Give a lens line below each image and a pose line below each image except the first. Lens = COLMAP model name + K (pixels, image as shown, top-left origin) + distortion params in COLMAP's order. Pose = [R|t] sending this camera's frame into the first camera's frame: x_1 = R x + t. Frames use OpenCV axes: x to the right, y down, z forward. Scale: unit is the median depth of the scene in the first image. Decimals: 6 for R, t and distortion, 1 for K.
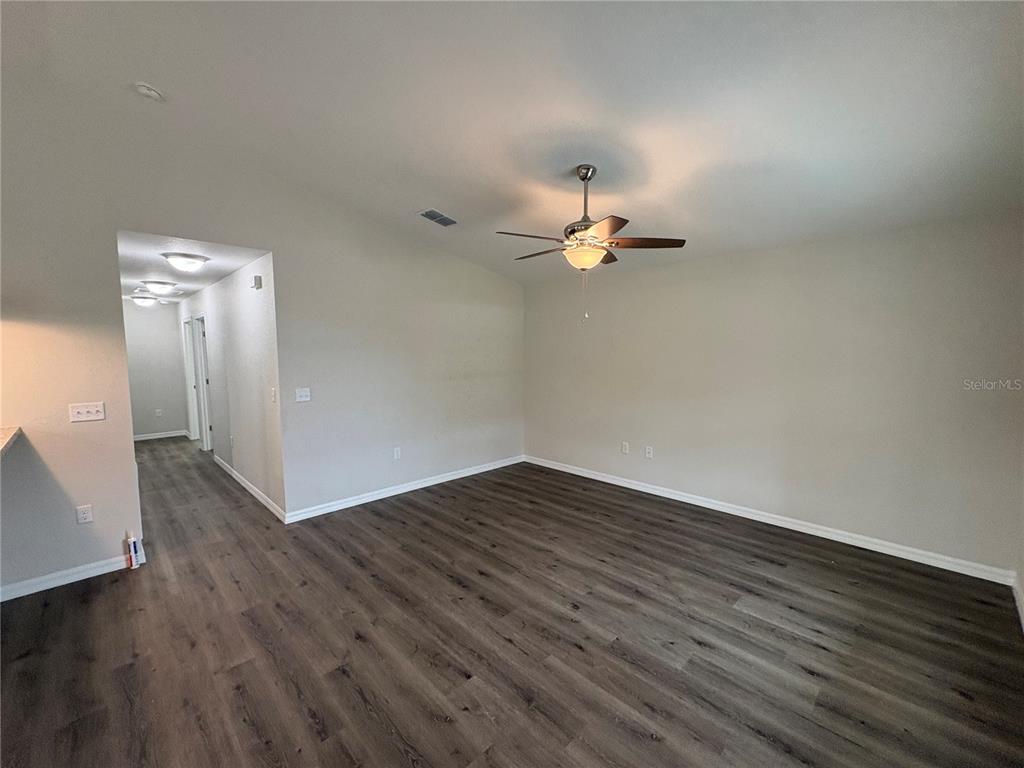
lens RADIAL K [[414.2, 0, 512.0], [0, 414.2, 384.5], [0, 0, 1]] dist [0.001731, 0.000186]
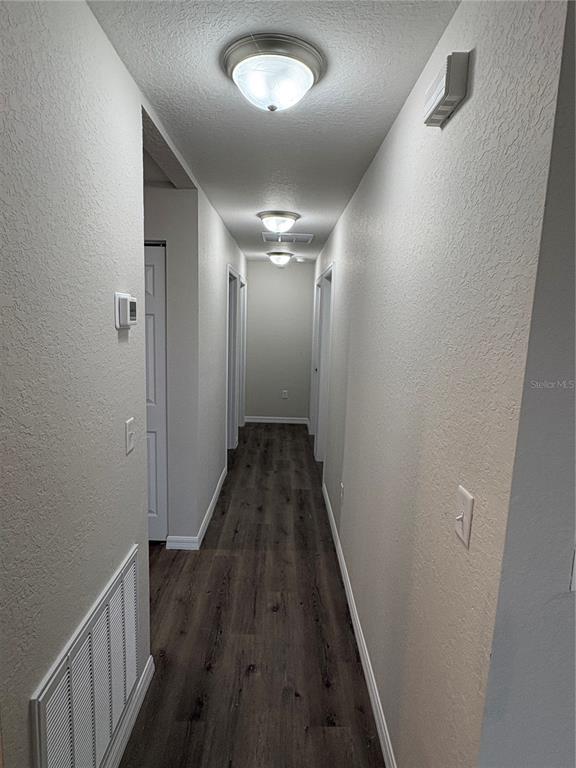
lens RADIAL K [[429.4, 0, 289.4], [0, 429.4, 382.5], [0, 0, 1]] dist [-0.003738, -0.000338]
pose [[0.714584, 0.131401, -0.687098, -0.309647], [-0.093088, 0.991327, 0.092770, -0.046715], [0.693329, -0.002331, 0.720618, 0.475442]]
